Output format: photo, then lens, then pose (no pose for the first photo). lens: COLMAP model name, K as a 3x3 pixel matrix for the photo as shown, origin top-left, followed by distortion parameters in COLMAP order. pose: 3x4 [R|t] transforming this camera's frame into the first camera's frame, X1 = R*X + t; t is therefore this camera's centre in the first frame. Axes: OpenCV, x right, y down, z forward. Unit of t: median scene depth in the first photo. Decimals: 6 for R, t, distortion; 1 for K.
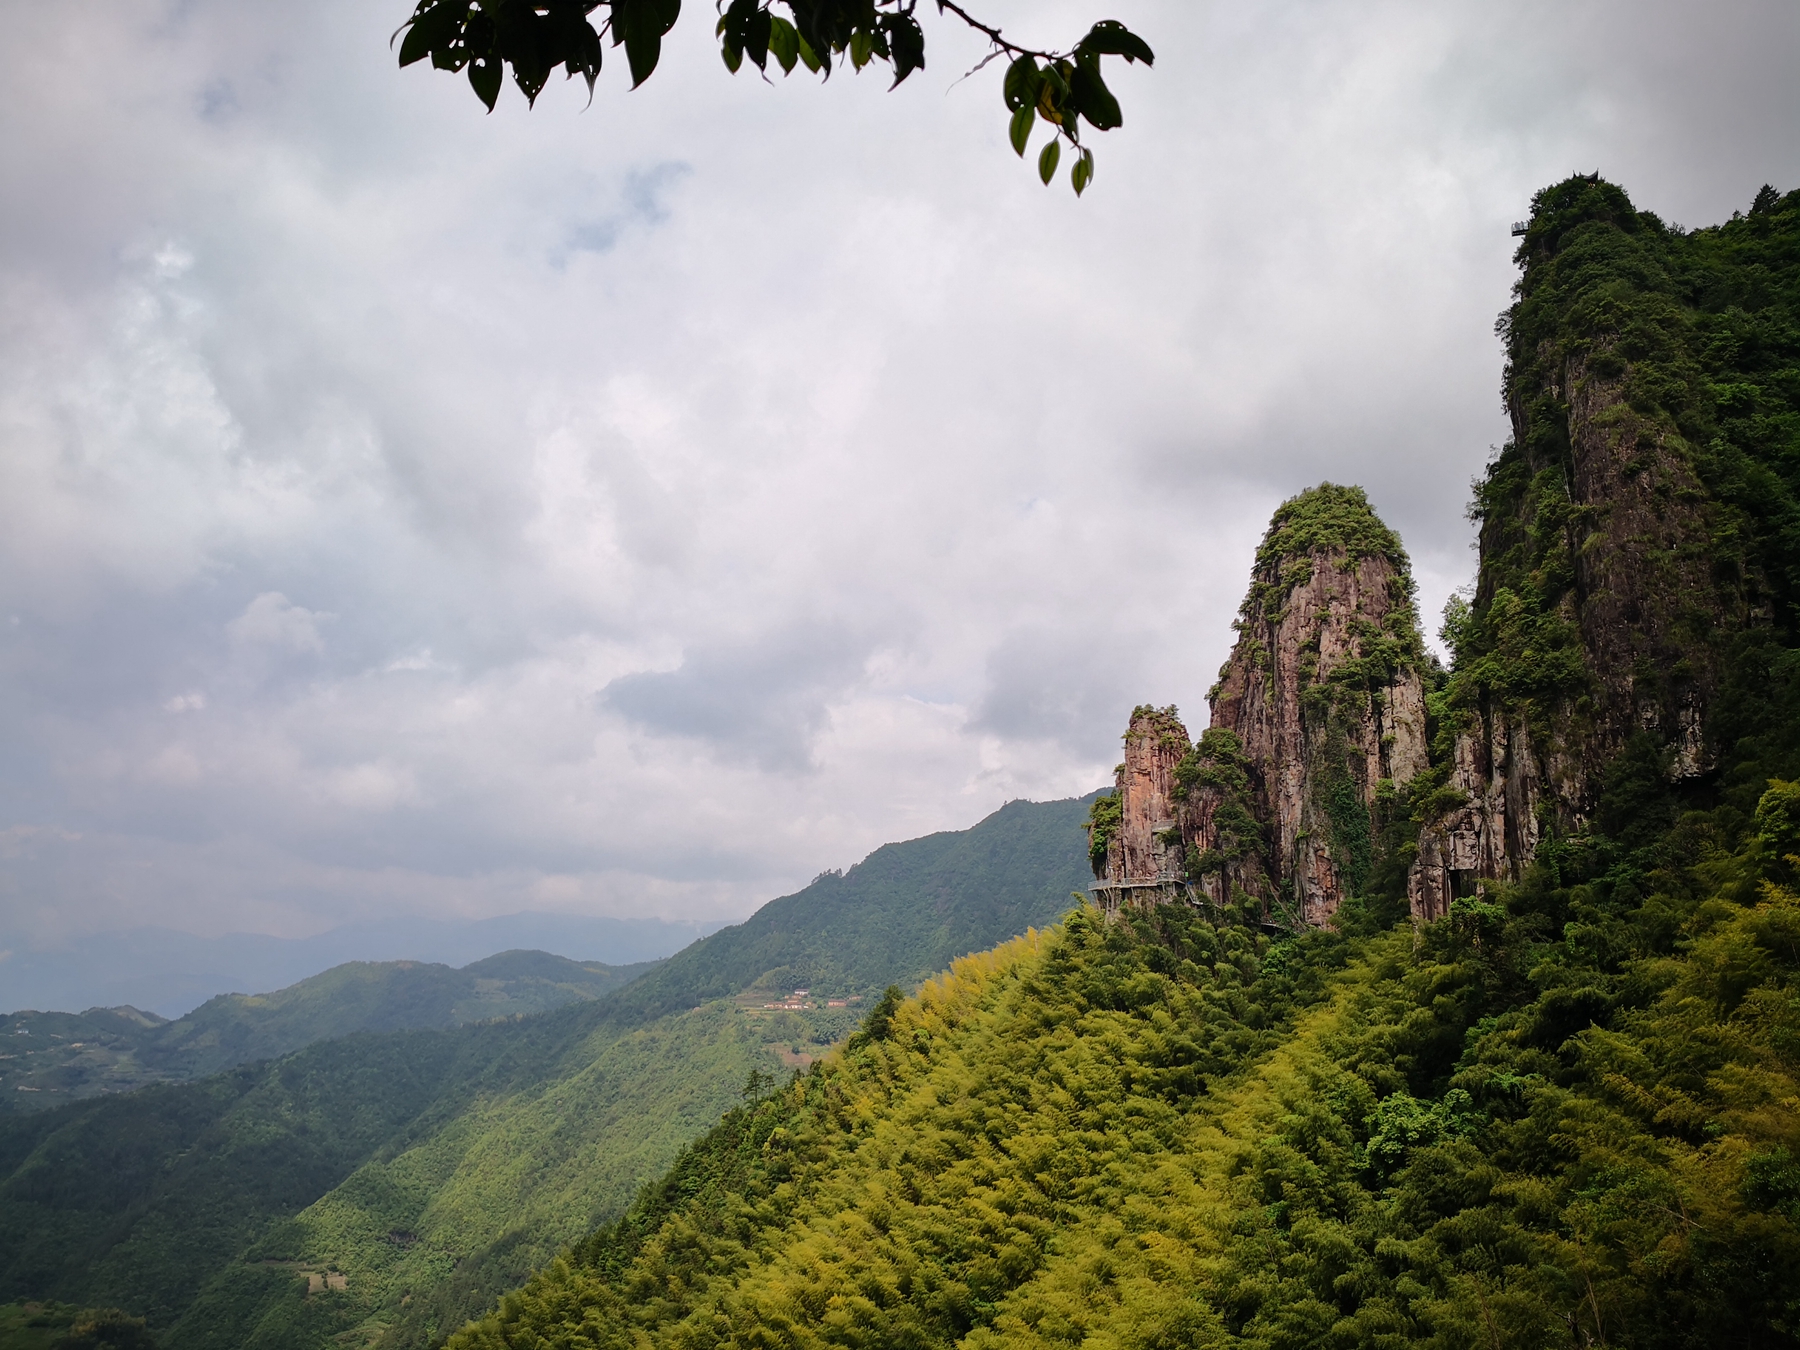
lens RADIAL K [[1489.8, 0, 927.5], [0, 1489.8, 670.9], [0, 0, 1]] dist [0.025554, -0.047519]
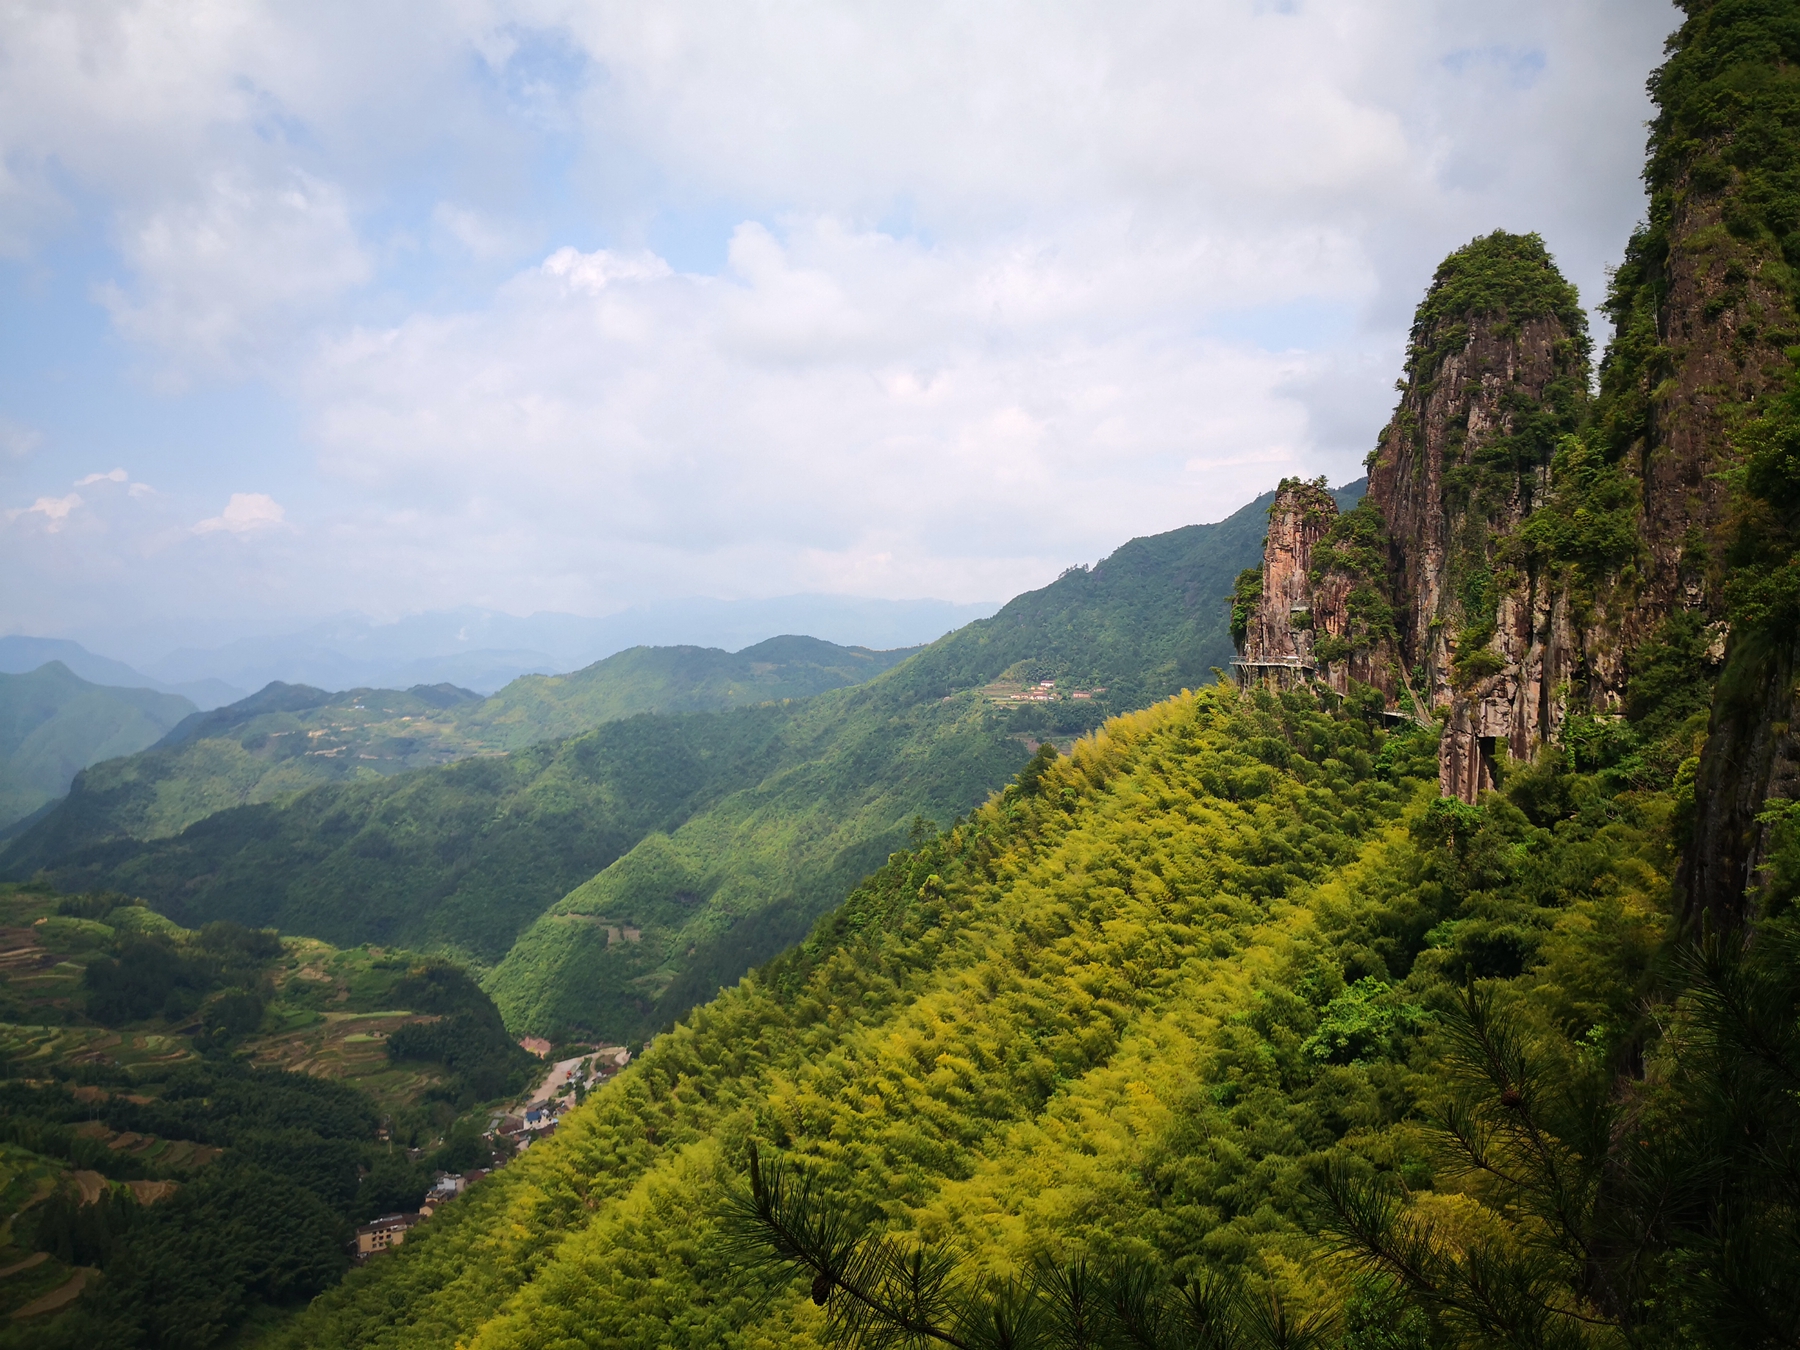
lens RADIAL K [[1489.8, 0, 927.5], [0, 1489.8, 670.9], [0, 0, 1]] dist [0.025554, -0.047519]
pose [[0.984322, 0.009569, -0.176119, 0.095995], [0.028108, 0.977256, 0.210193, -0.071421], [0.174125, -0.211848, 0.961666, 0.004725]]
